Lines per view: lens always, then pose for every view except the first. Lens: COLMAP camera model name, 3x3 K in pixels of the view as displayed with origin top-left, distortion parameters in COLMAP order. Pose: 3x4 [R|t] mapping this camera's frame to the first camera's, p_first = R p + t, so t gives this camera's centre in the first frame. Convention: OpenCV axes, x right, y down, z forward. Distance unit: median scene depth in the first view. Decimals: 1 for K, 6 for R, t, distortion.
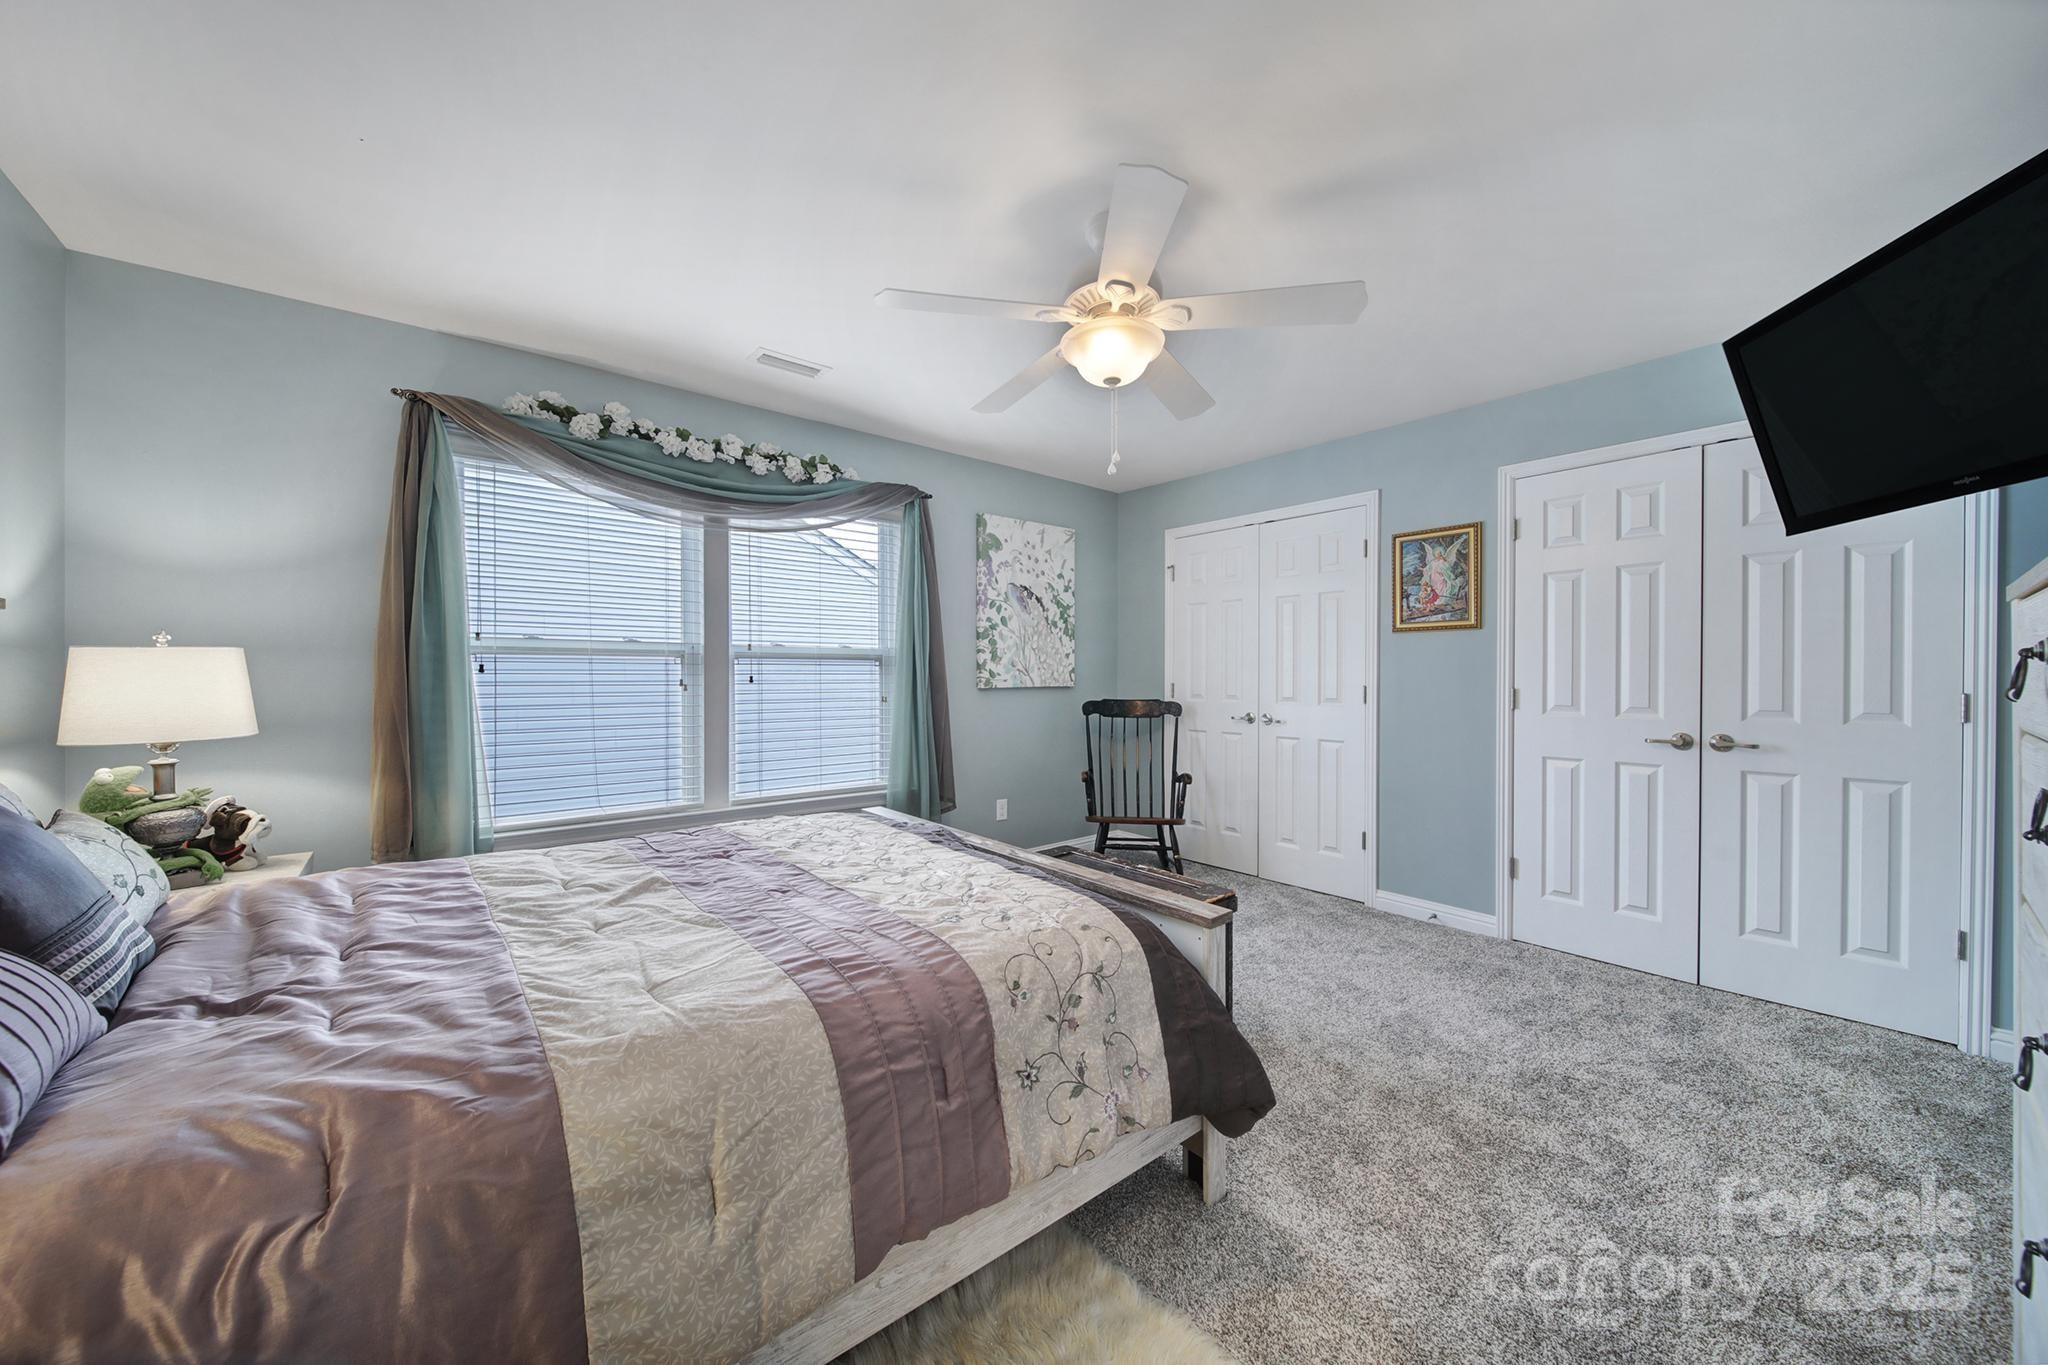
lens RADIAL K [[697.6, 0, 1042.5], [0, 697.6, 677.8], [0, 0, 1]] dist [-0.000635, -0.000081]
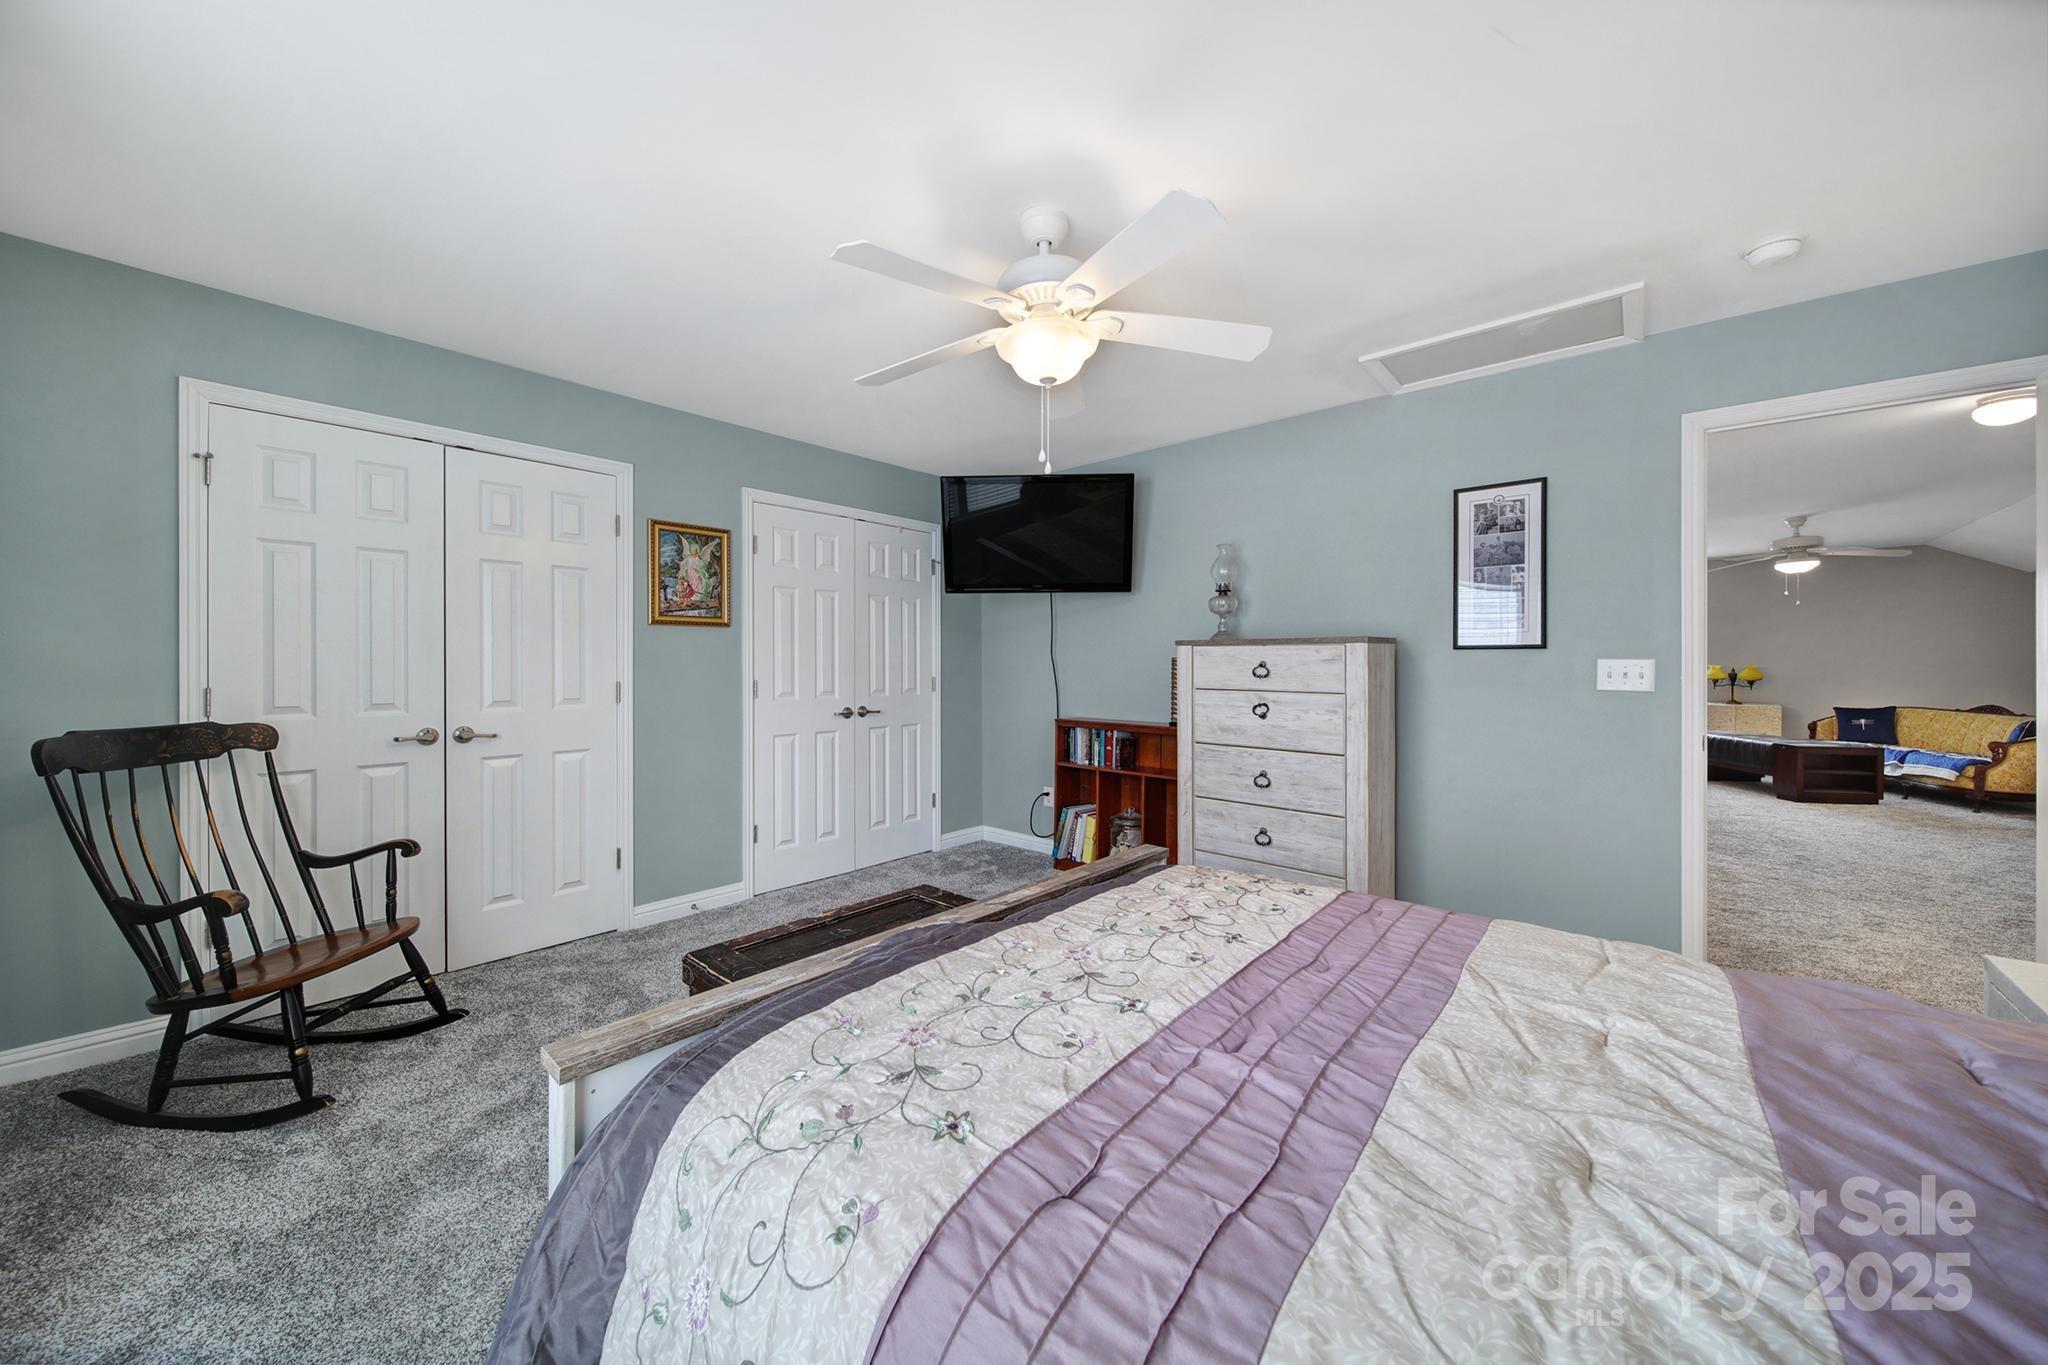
lens RADIAL K [[720.2, 0, 1025.1], [0, 720.2, 672.1], [0, 0, 1]] dist [-0.002323, -0.000472]
pose [[-0.124099, -0.004441, 0.992260, -0.440583], [0.009173, 0.999942, 0.005622, -0.001043], [-0.992227, 0.009799, -0.124051, 0.532784]]
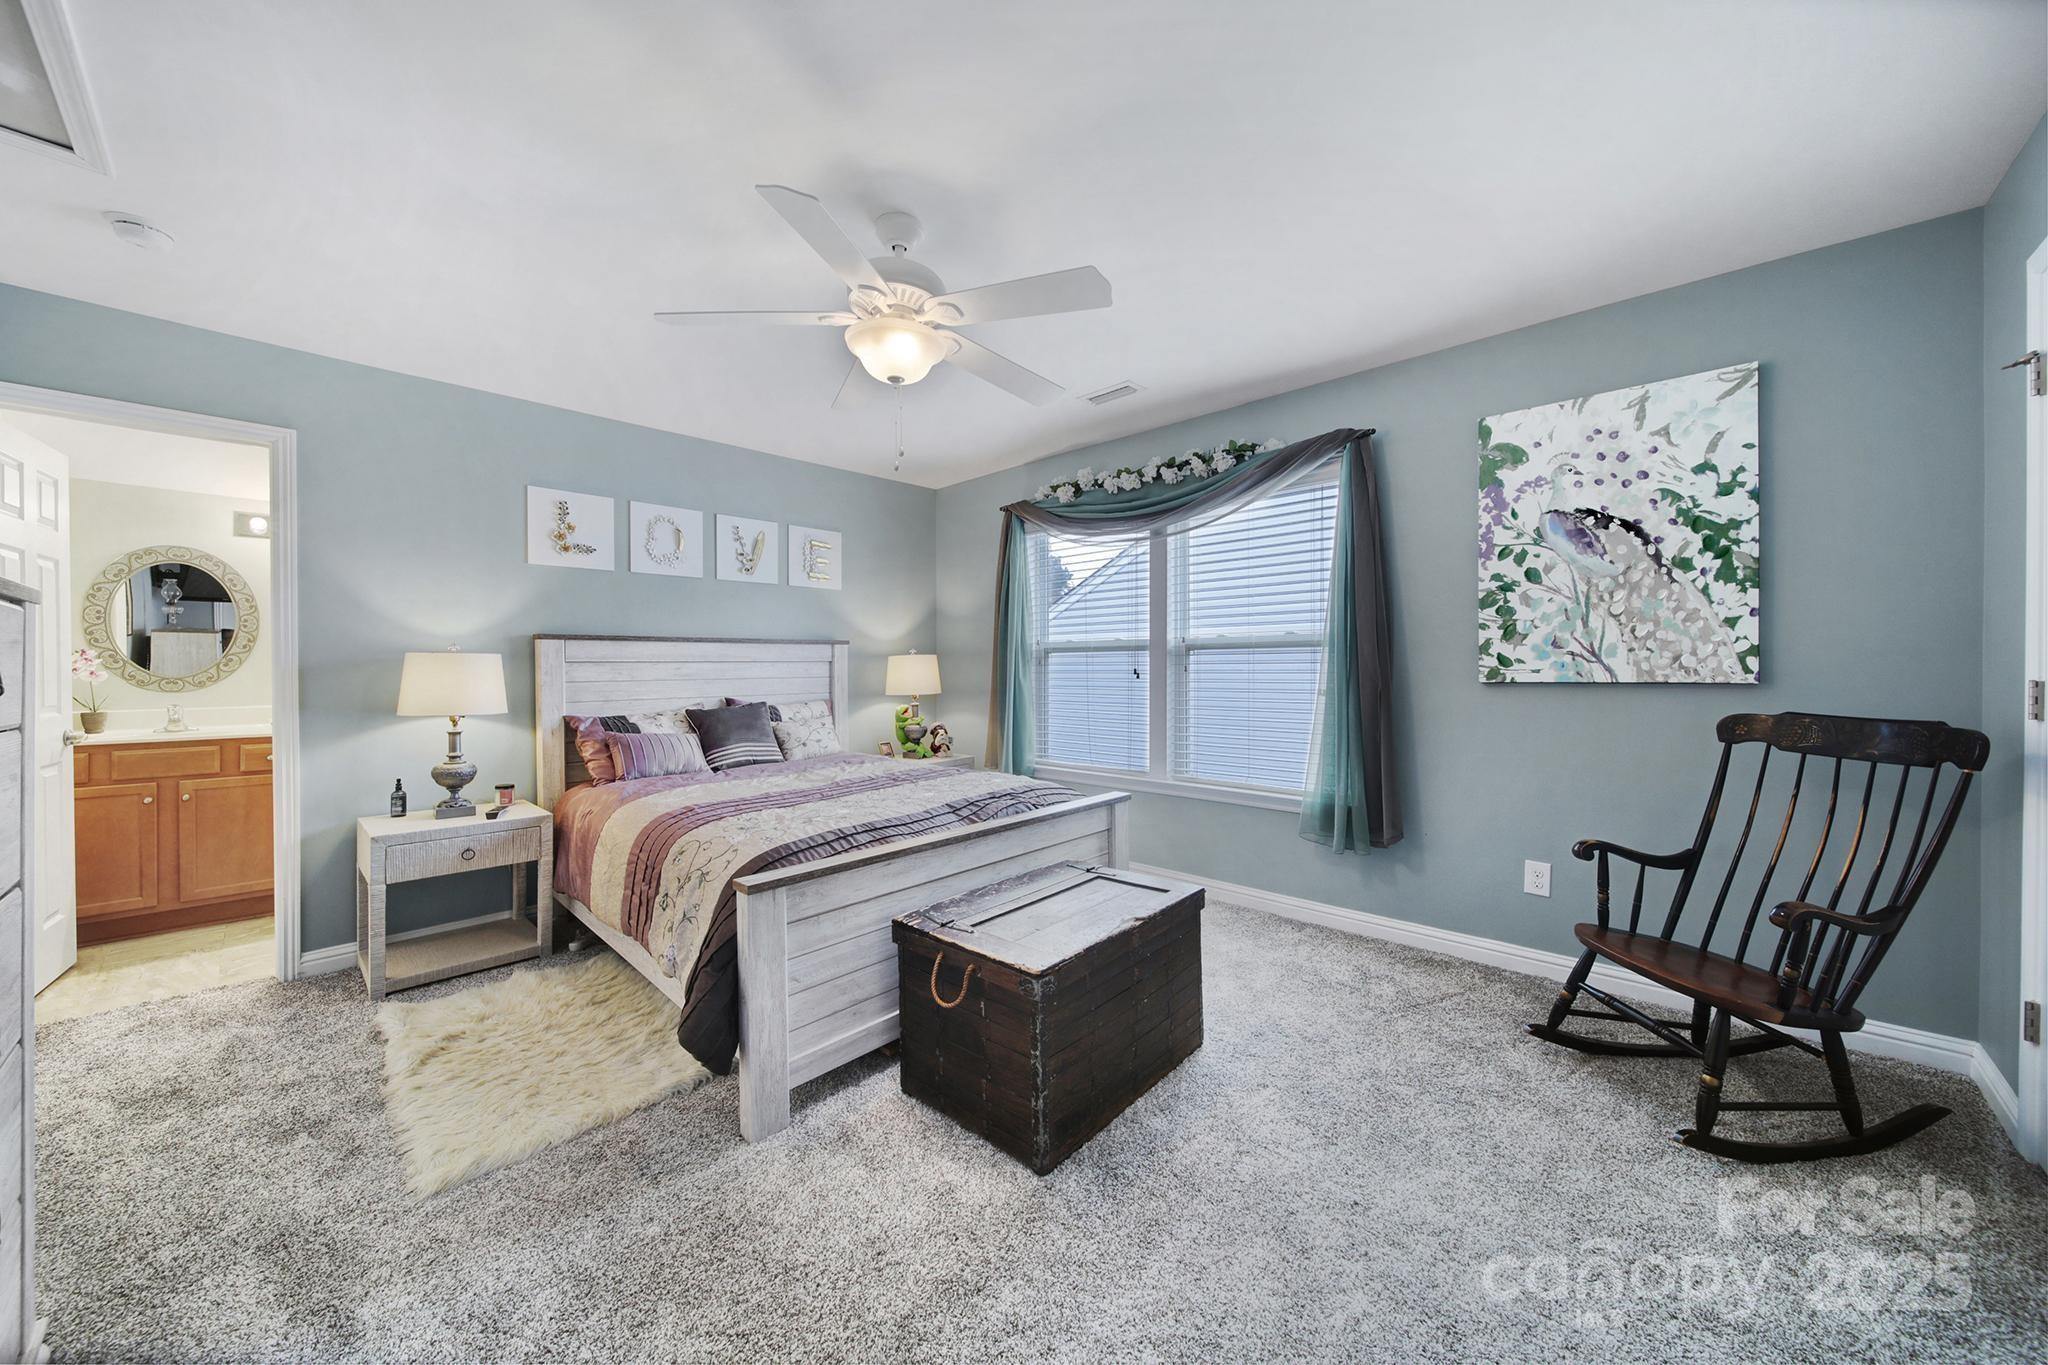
lens RADIAL K [[720.2, 0, 1025.1], [0, 720.2, 672.1], [0, 0, 1]] dist [-0.002323, -0.000472]
pose [[0.118320, 0.004646, -0.992965, 0.541121], [0.000361, 0.999989, 0.004722, 0.001769], [0.992975, -0.000917, 0.118317, 0.485829]]
